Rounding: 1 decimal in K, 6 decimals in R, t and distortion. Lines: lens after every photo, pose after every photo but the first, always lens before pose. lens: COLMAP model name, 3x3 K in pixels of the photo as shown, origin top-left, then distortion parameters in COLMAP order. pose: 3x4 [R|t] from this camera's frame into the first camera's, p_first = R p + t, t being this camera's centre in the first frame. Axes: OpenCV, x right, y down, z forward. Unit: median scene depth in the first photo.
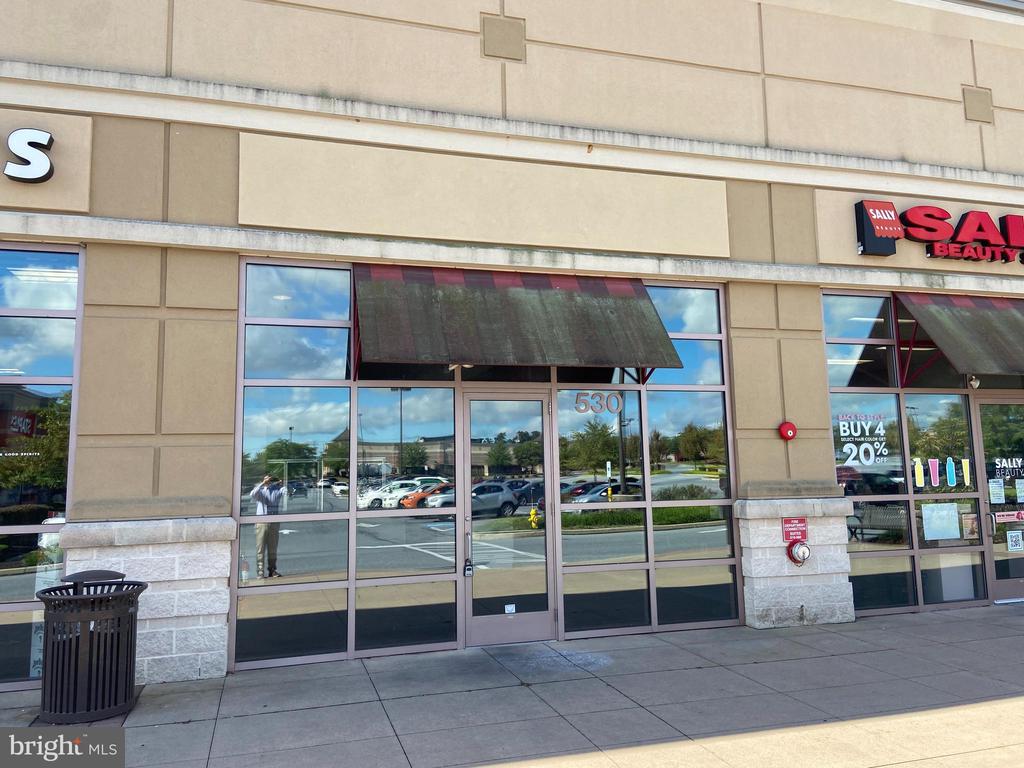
lens RADIAL K [[787.9, 0, 514.4], [0, 787.9, 374.9], [0, 0, 1]] dist [0.101868, -0.116523]
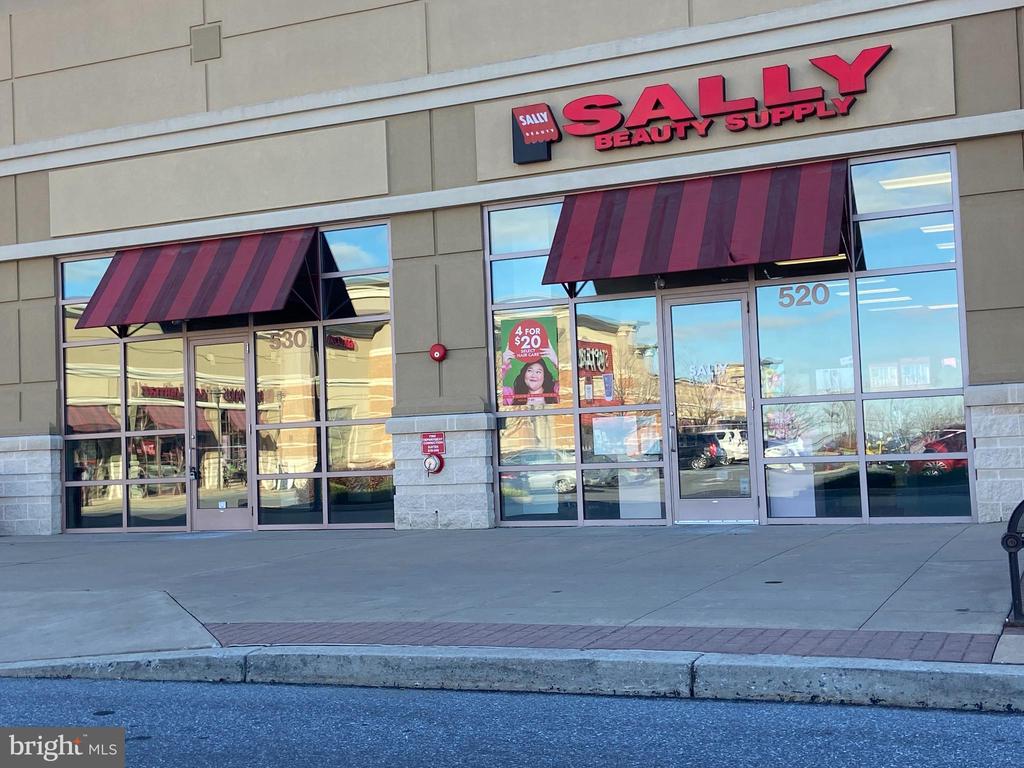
lens RADIAL K [[1285.6, 0, 516.5], [0, 1285.6, 387.4], [0, 0, 1]] dist [0.088982, 0.000000]
pose [[0.751728, -0.037825, -0.658388, 1.597887], [0.106794, 0.992159, 0.064934, 0.017303], [0.650769, -0.119124, 0.749873, -0.225561]]
